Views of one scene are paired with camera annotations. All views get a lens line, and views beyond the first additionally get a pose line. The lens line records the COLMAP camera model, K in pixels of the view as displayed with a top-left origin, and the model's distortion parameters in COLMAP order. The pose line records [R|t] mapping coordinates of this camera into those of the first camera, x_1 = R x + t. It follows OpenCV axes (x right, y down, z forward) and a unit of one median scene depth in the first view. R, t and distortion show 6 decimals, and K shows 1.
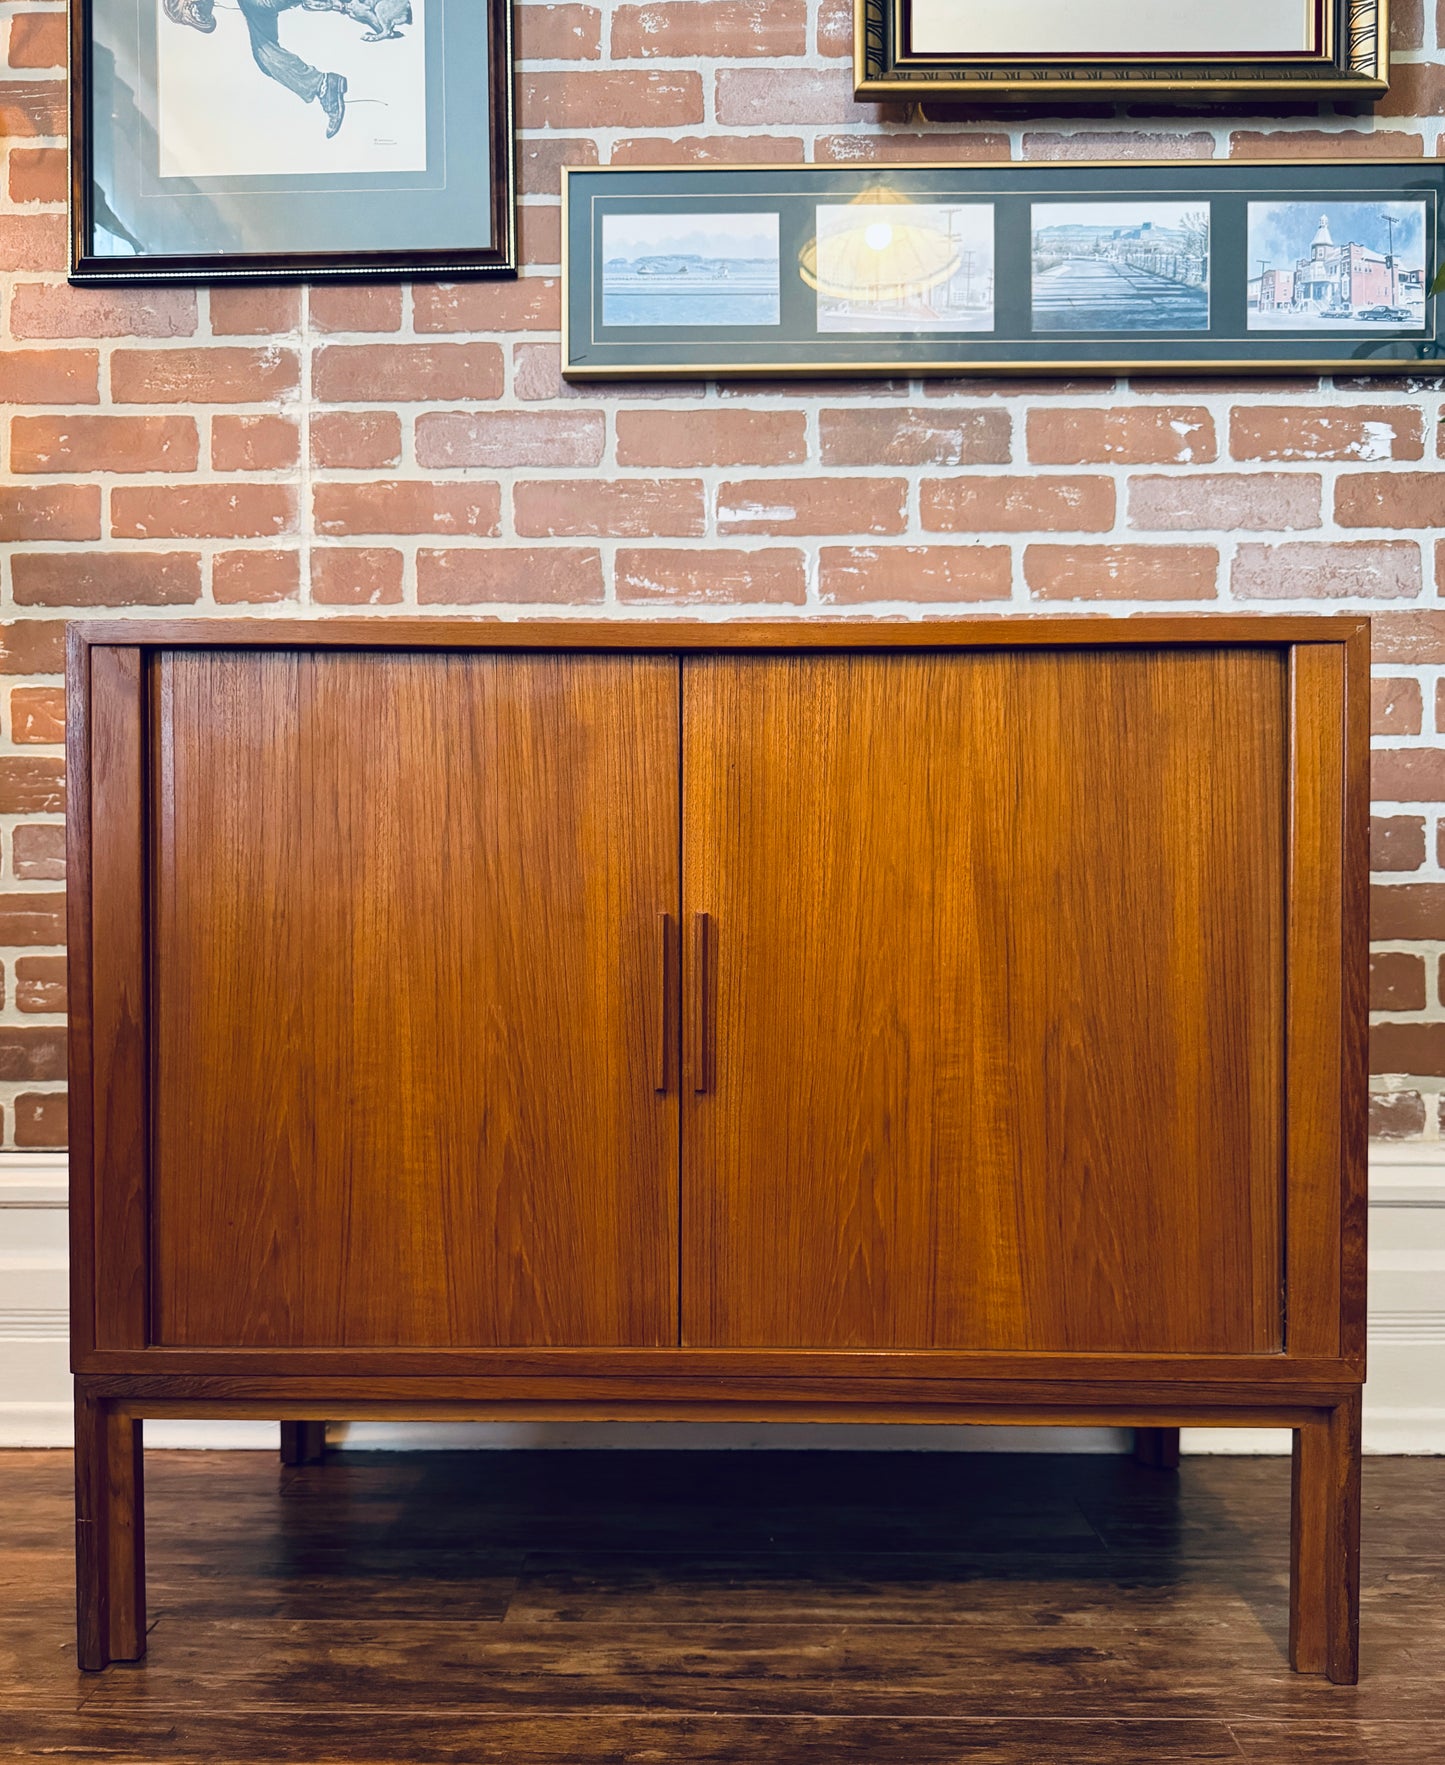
lens RADIAL K [[1437.0, 0, 727.1], [0, 1437.0, 983.1], [0, 0, 1]] dist [-0.001563, -0.008157]
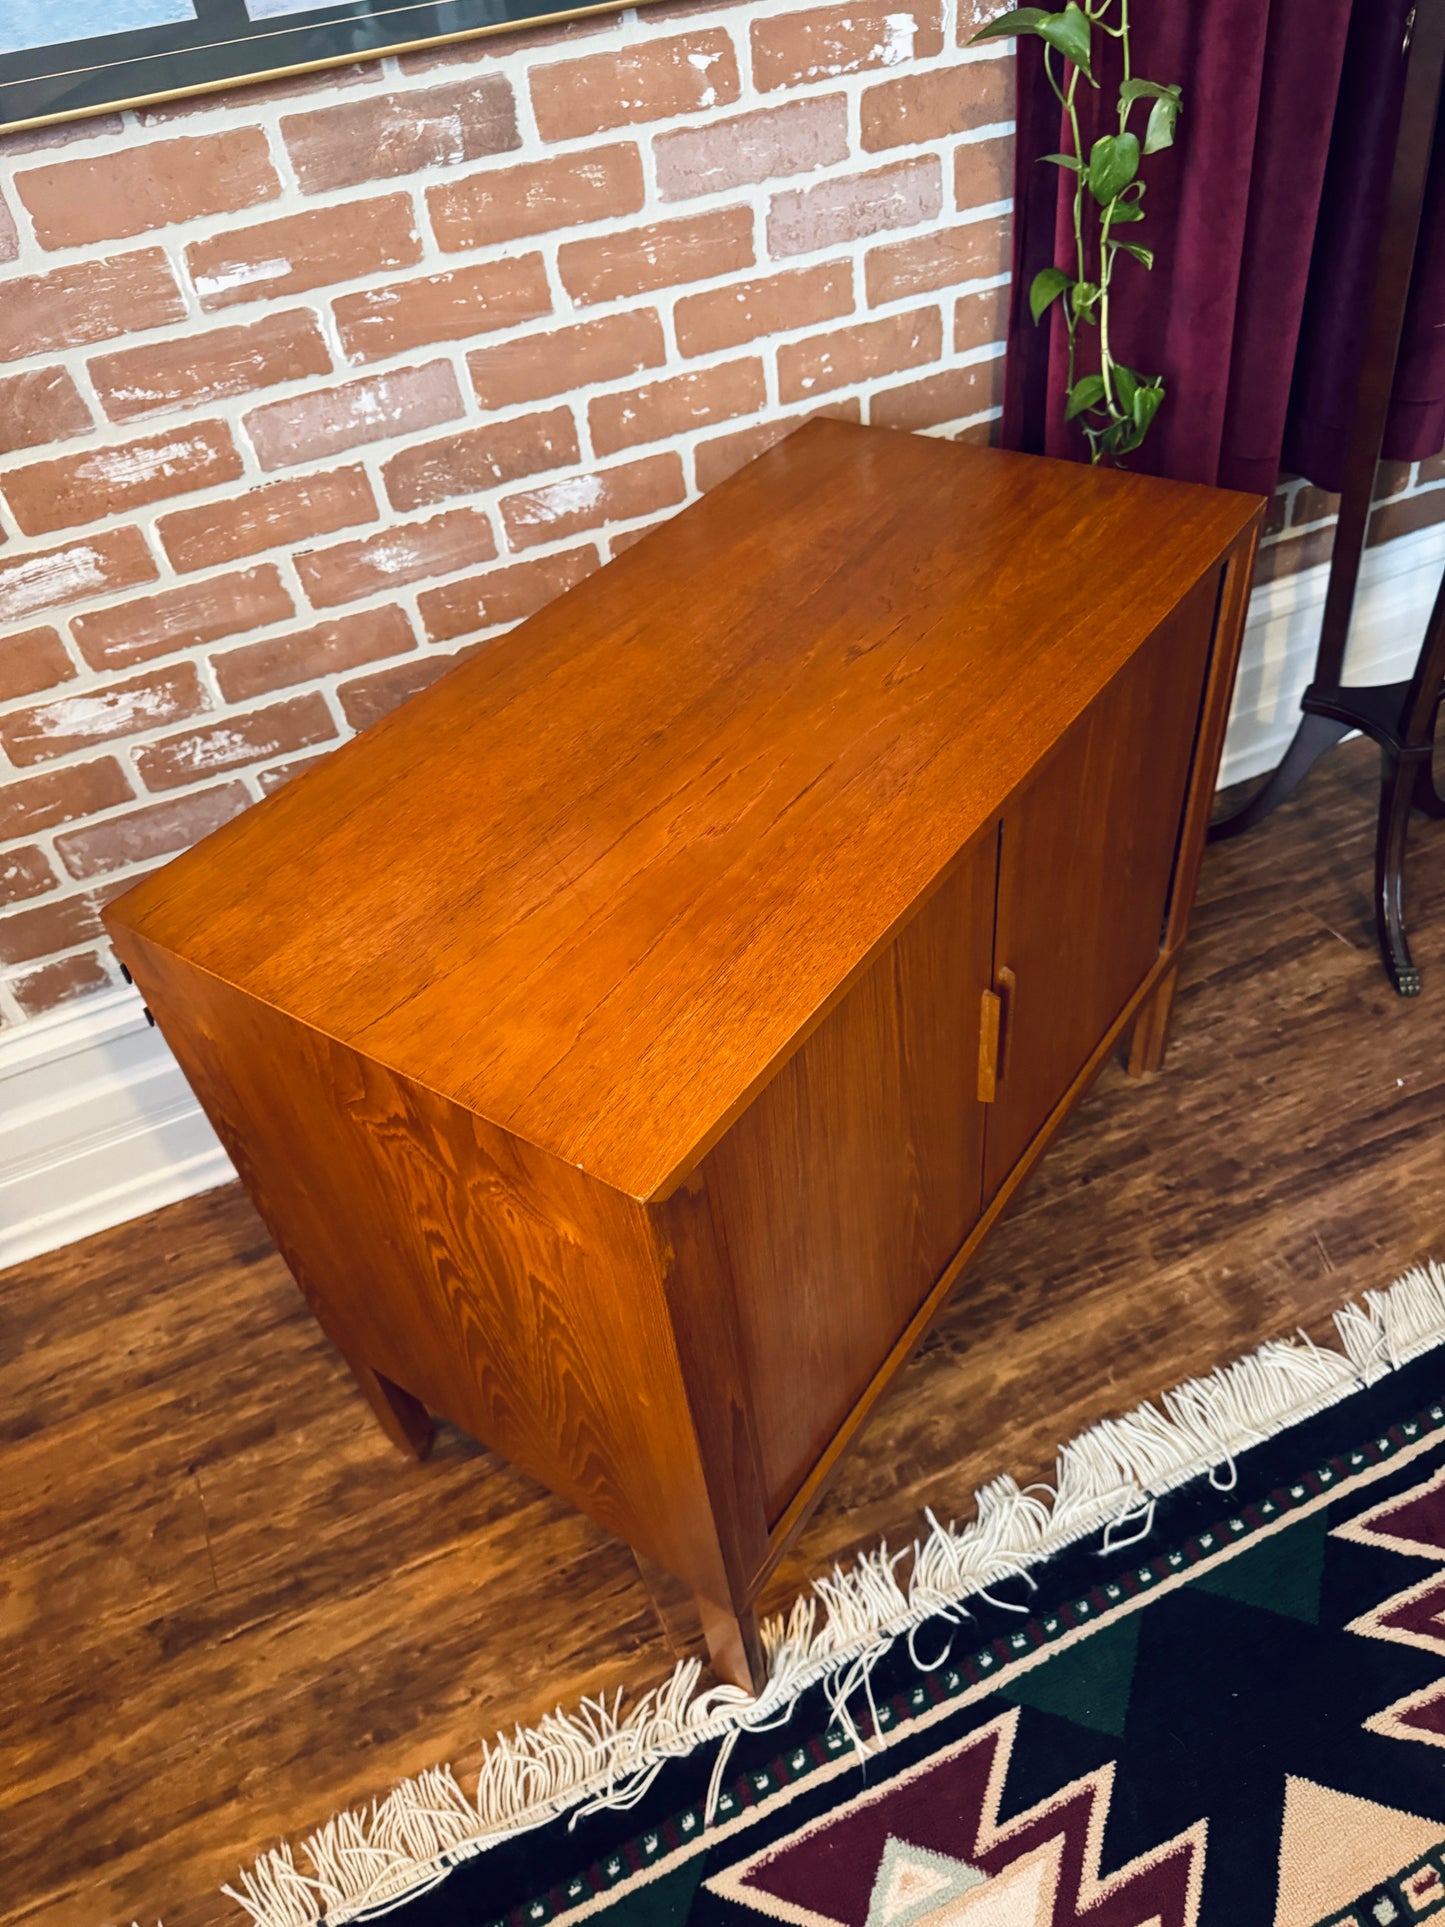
lens RADIAL K [[1381.7, 0, 730.6], [0, 1381.7, 968.1], [0, 0, 1]] dist [0.005445, -0.019130]
pose [[0.898253, -0.359460, 0.252844, -0.071022], [0.104099, 0.732983, 0.672235, -0.542634], [-0.426972, -0.577516, 0.695823, 0.105110]]
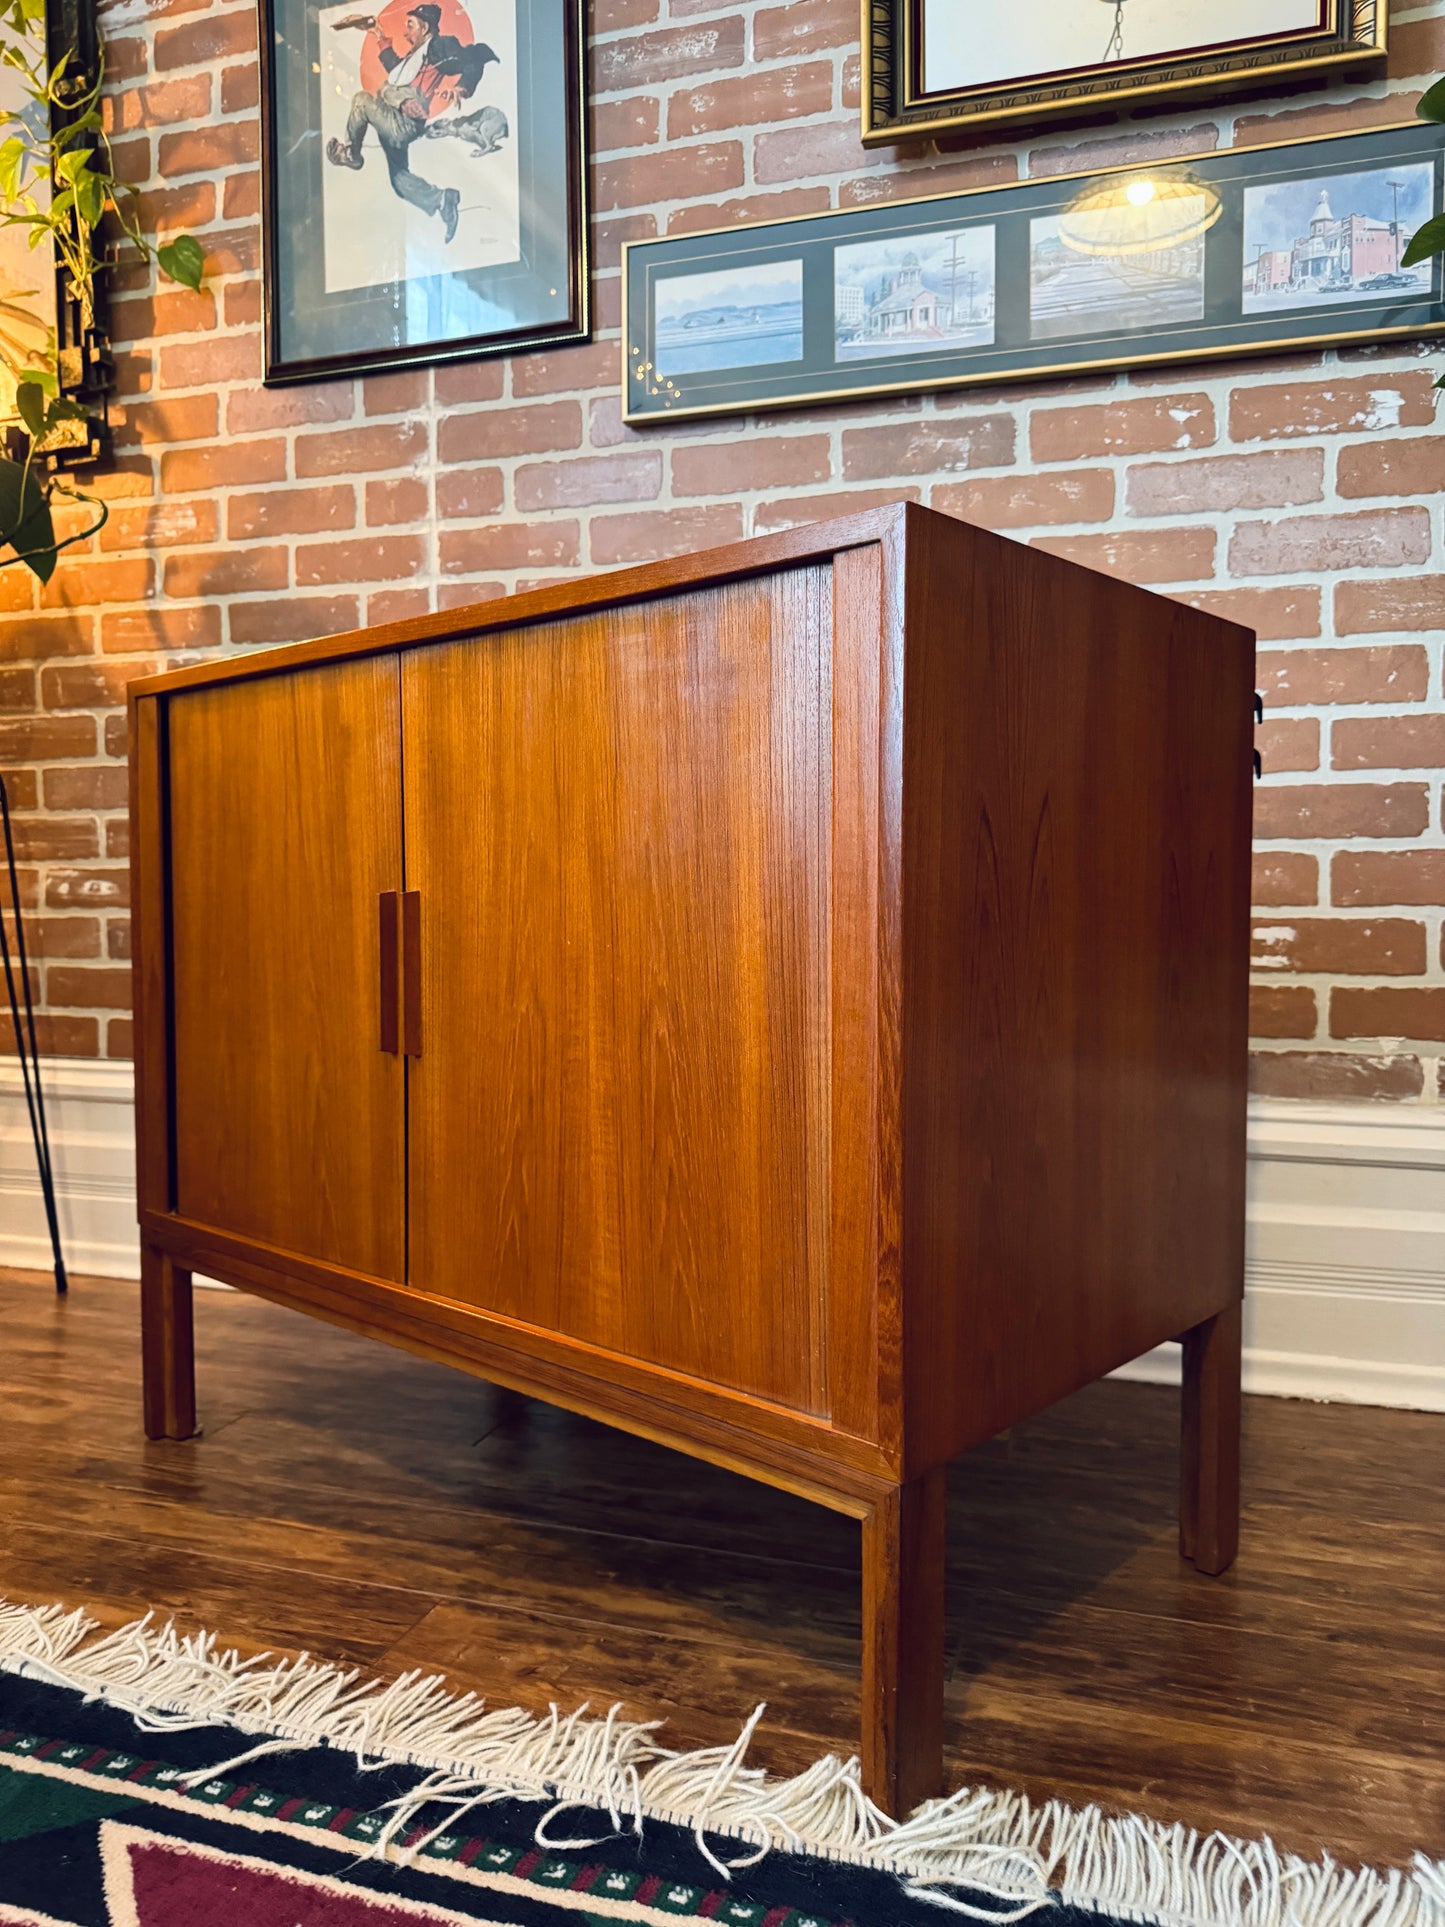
lens RADIAL K [[1382.2, 0, 722.6], [0, 1382.2, 968.2], [0, 0, 1]] dist [-0.002917, -0.006053]
pose [[0.957523, 0.014771, -0.287977, 0.293021], [-0.004959, 0.999383, 0.034772, -0.017417], [0.288313, -0.031867, 0.957006, -0.071569]]
